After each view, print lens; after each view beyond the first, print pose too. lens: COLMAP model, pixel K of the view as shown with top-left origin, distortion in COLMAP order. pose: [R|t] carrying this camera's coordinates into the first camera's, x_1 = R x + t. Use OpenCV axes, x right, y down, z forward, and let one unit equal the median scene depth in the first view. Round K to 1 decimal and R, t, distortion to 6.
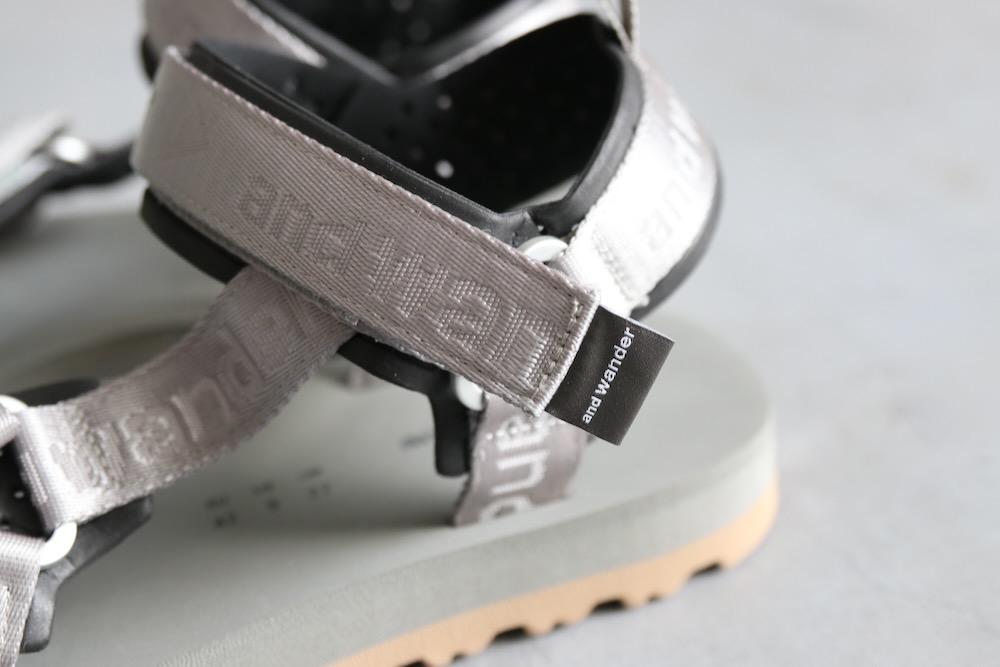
lens RADIAL K [[1338.0, 0, 502.9], [0, 1338.0, 401.3], [0, 0, 1]] dist [-0.077989, 0.022163]
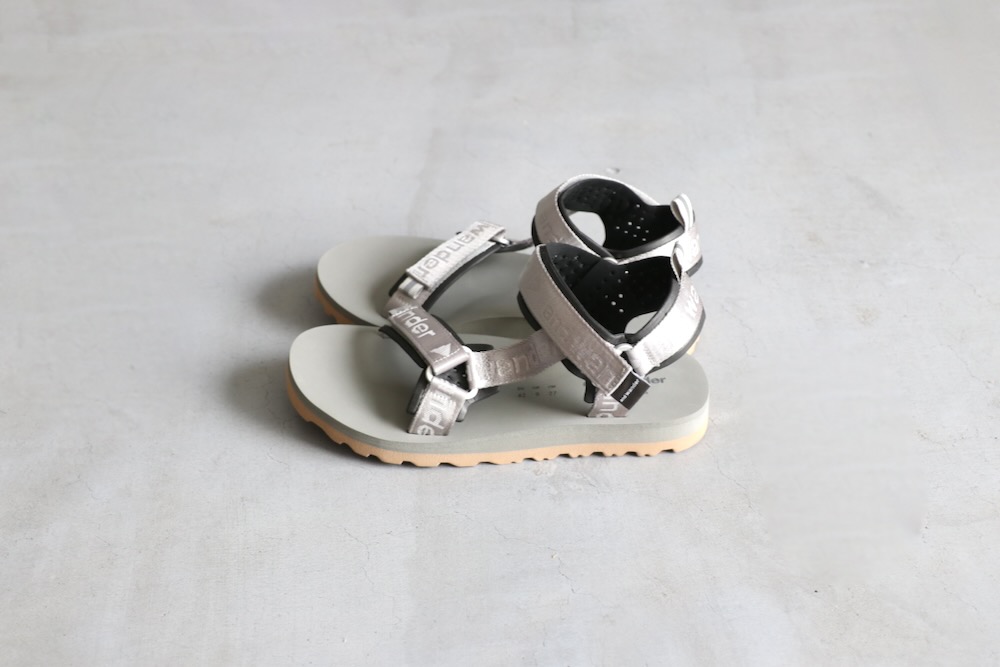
lens RADIAL K [[1315.9, 0, 529.0], [0, 1315.9, 332.9], [0, 0, 1]] dist [-0.112002, 0.023433]
pose [[0.937352, 0.249797, -0.242841, 0.585452], [-0.221065, 0.965221, 0.139569, -0.545244], [0.269259, -0.077141, 0.959973, -2.193636]]
